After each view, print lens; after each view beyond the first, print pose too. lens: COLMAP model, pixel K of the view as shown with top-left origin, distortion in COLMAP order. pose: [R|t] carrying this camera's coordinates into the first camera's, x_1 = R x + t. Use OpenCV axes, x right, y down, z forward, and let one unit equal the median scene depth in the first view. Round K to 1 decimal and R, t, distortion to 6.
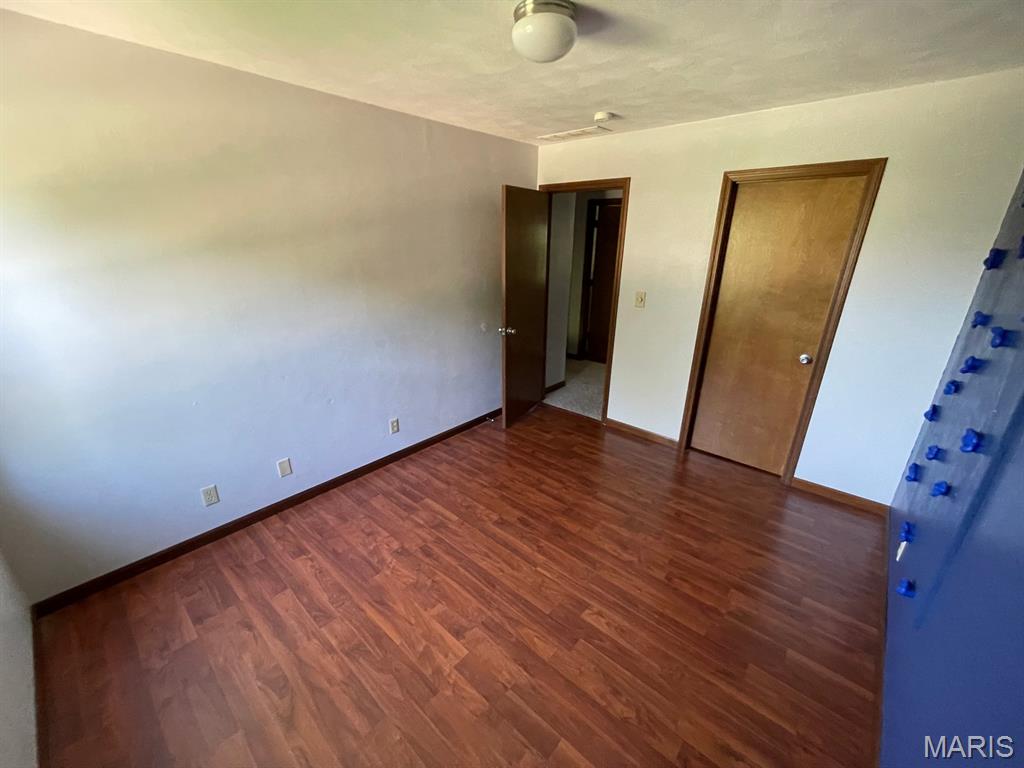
lens RADIAL K [[413.1, 0, 511.7], [0, 413.1, 386.3], [0, 0, 1]] dist [0.002055, 0.000402]
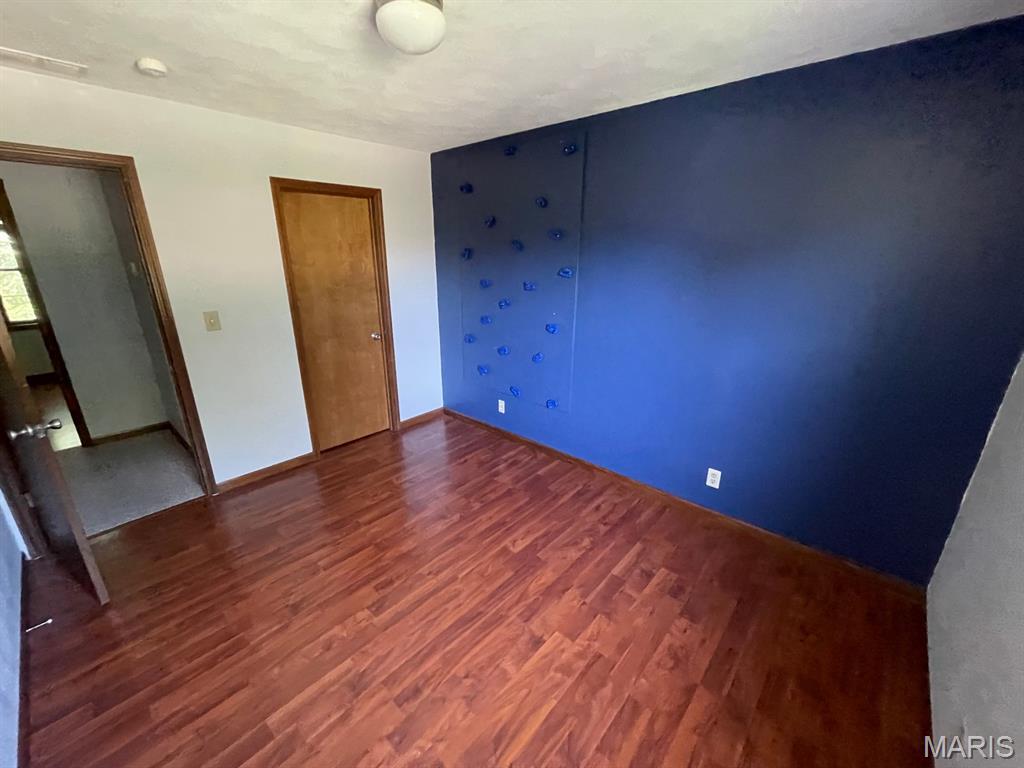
lens RADIAL K [[413.1, 0, 511.7], [0, 413.1, 386.3], [0, 0, 1]] dist [0.002055, 0.000402]
pose [[0.023436, -0.327876, 0.944430, -0.753165], [0.350618, 0.887381, 0.299370, -0.219964], [-0.936225, 0.324118, 0.135756, 0.645253]]
